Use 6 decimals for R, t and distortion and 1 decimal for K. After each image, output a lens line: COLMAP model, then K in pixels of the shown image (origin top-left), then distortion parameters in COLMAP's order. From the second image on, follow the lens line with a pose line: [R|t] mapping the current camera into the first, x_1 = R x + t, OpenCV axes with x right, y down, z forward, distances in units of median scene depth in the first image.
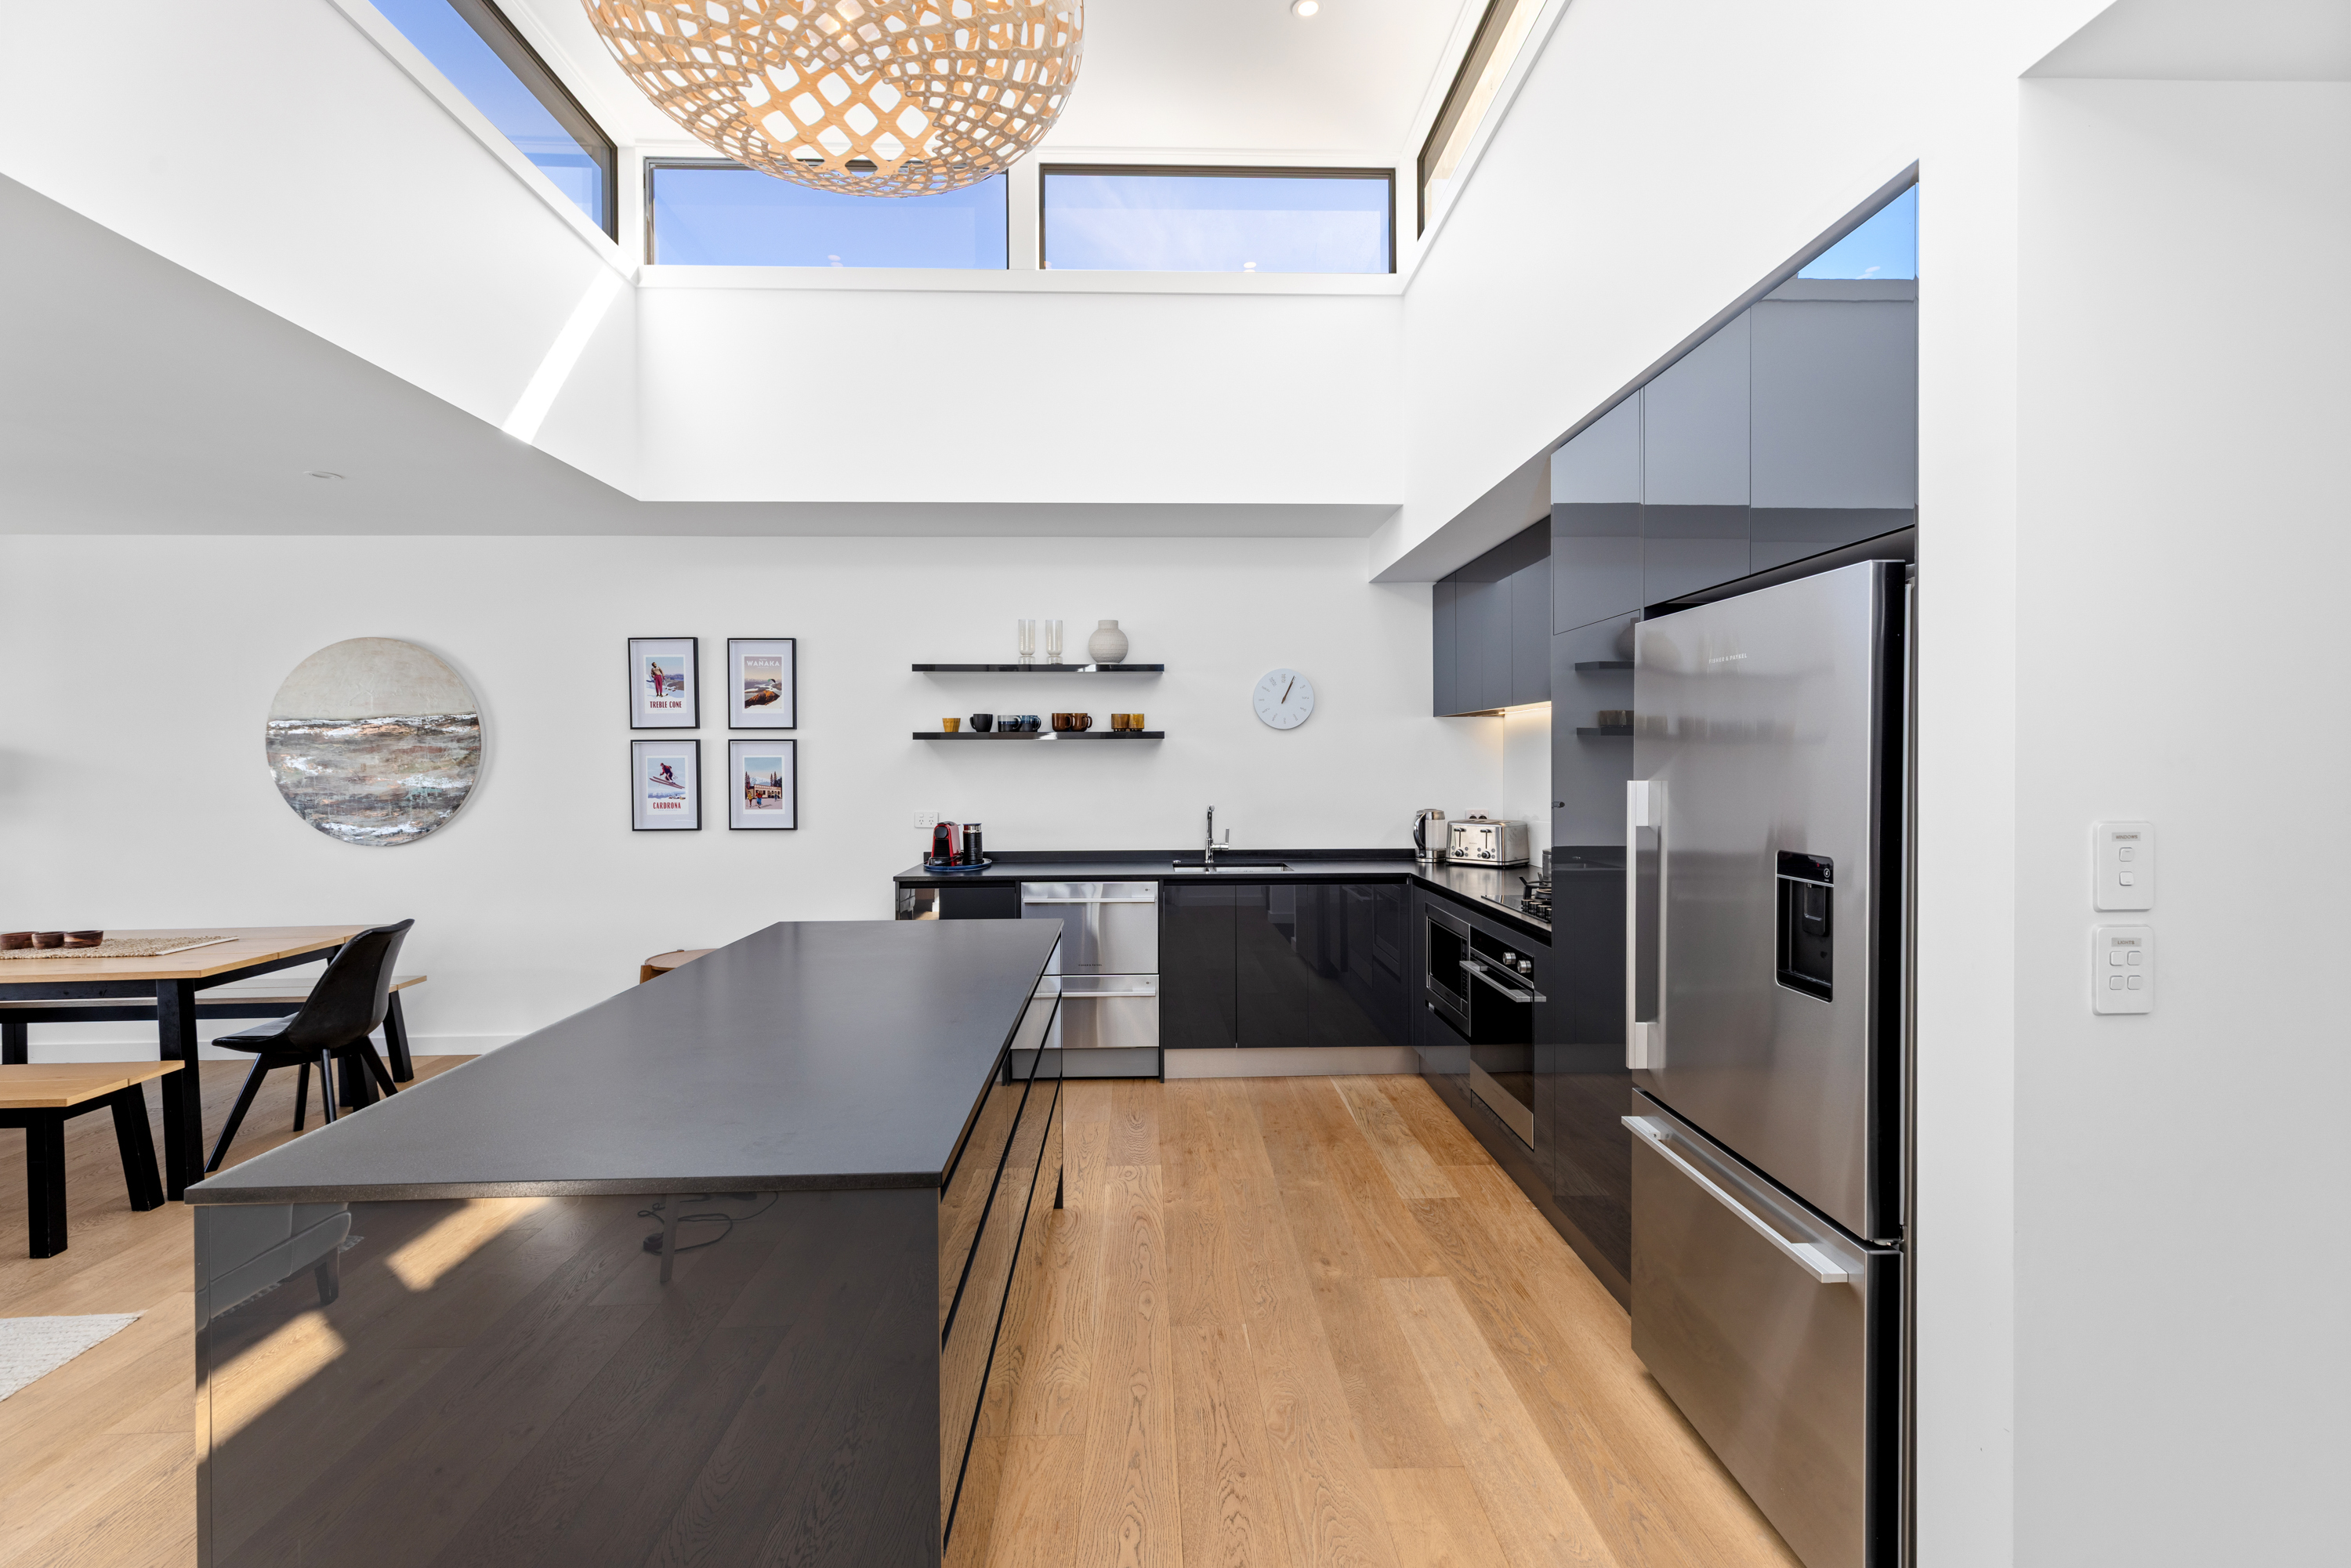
lens RADIAL K [[1052.1, 0, 1169.3], [0, 1052.1, 776.3], [0, 0, 1]] dist [0.001826, 0.001483]
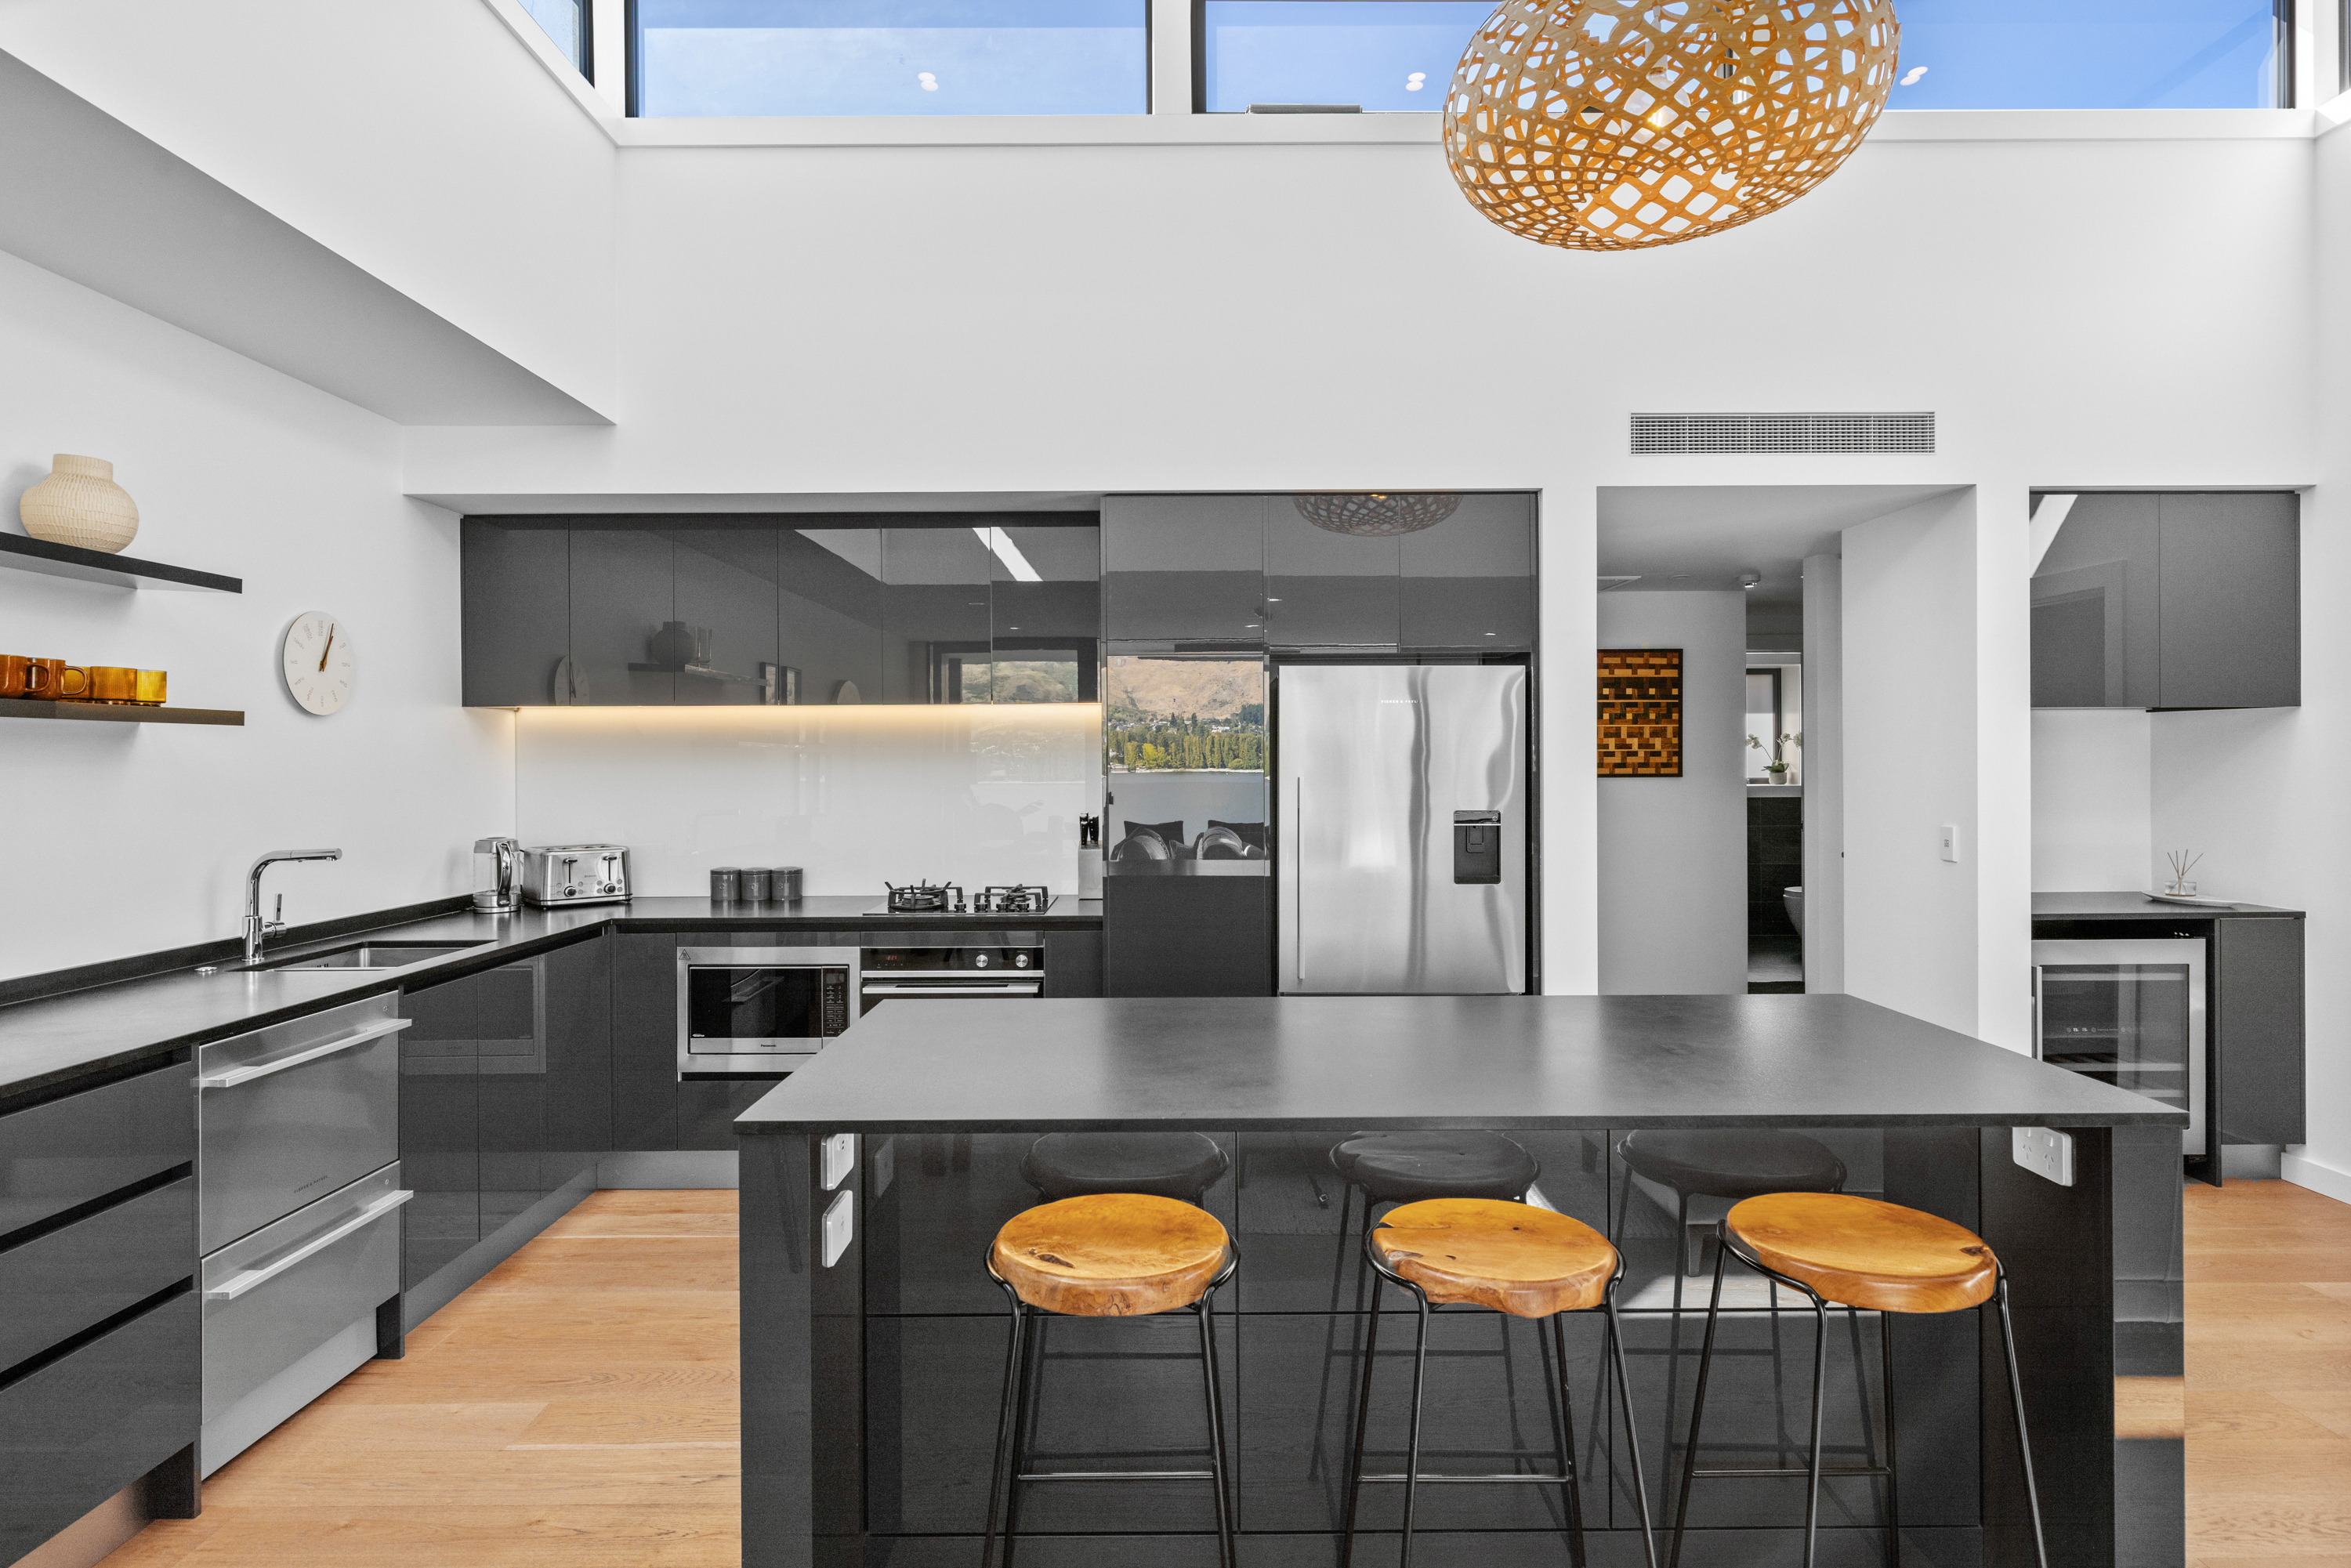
lens RADIAL K [[1242.3, 0, 1171.1], [0, 1242.3, 768.8], [0, 0, 1]] dist [0.003217, -0.001019]
pose [[0.028365, 0.001953, 0.999596, -0.576478], [0.021294, 0.999770, -0.002558, -0.003149], [-0.999371, 0.021358, 0.028317, 0.518393]]
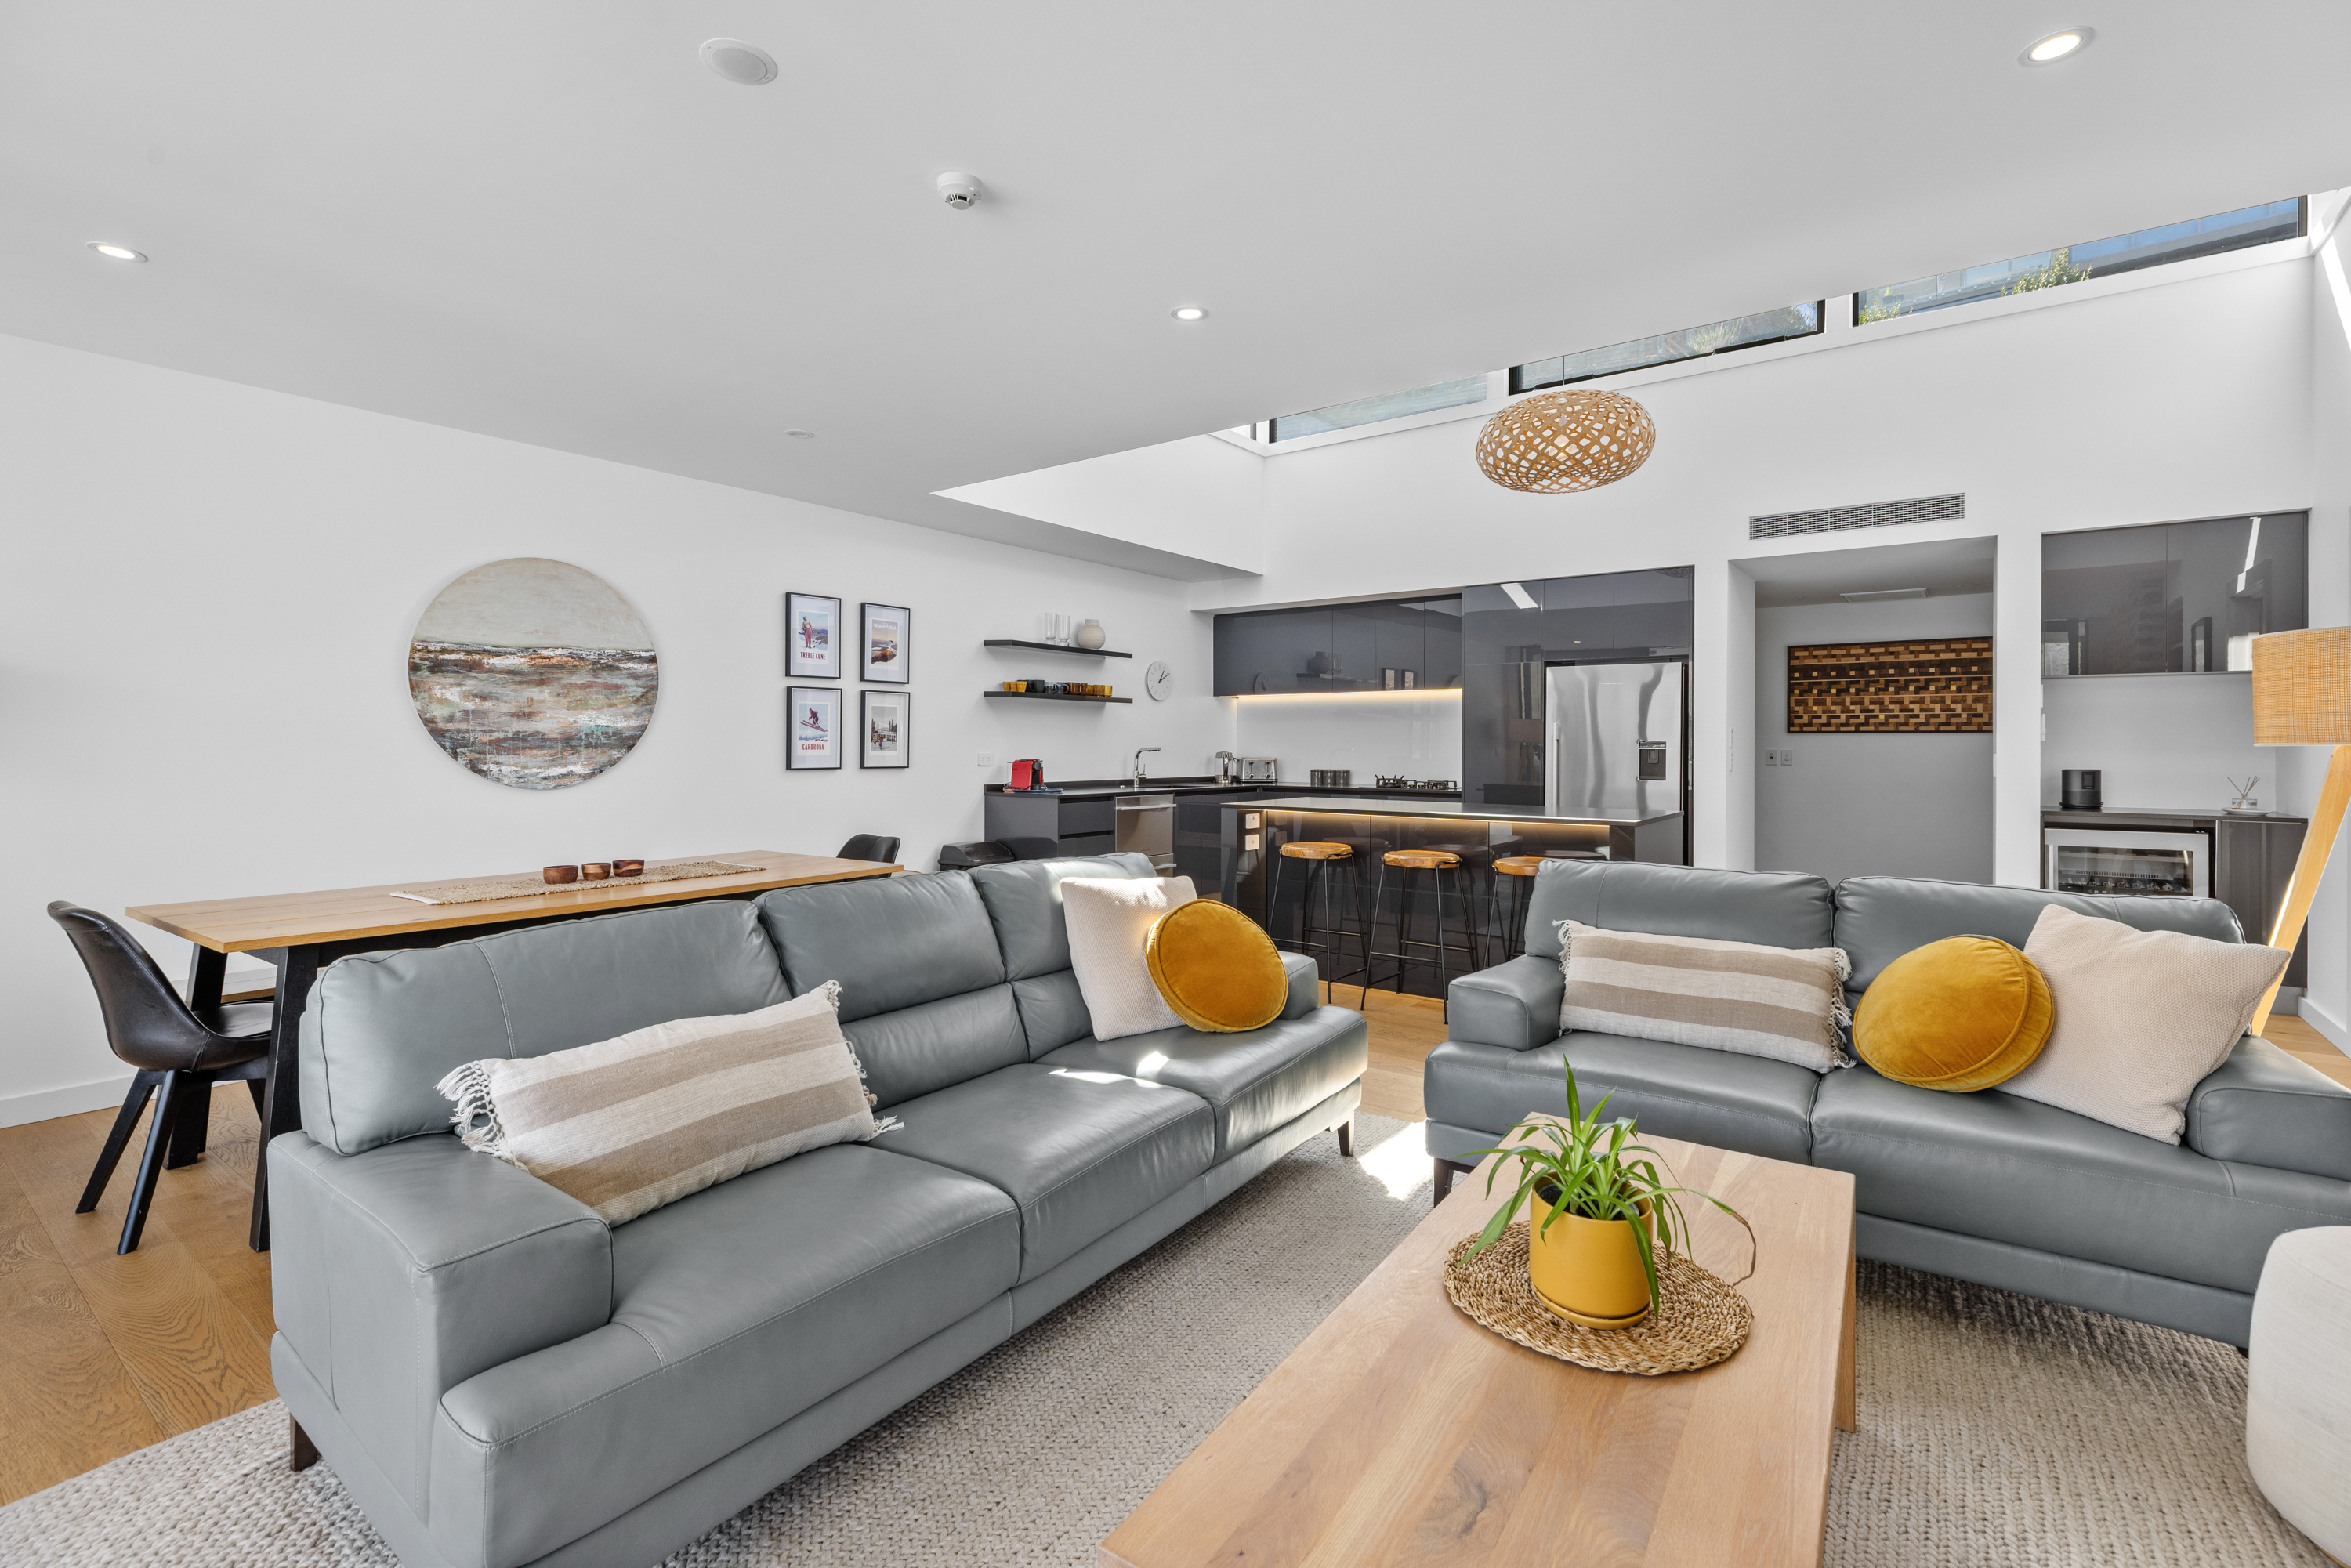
lens RADIAL K [[1052.1, 0, 1156.0], [0, 1052.1, 796.9], [0, 0, 1]] dist [0.001826, 0.001483]
pose [[0.632697, -0.031327, 0.773766, -1.124630], [0.005607, 0.999341, 0.035875, 0.043596], [-0.774380, -0.018360, 0.632455, 0.013010]]
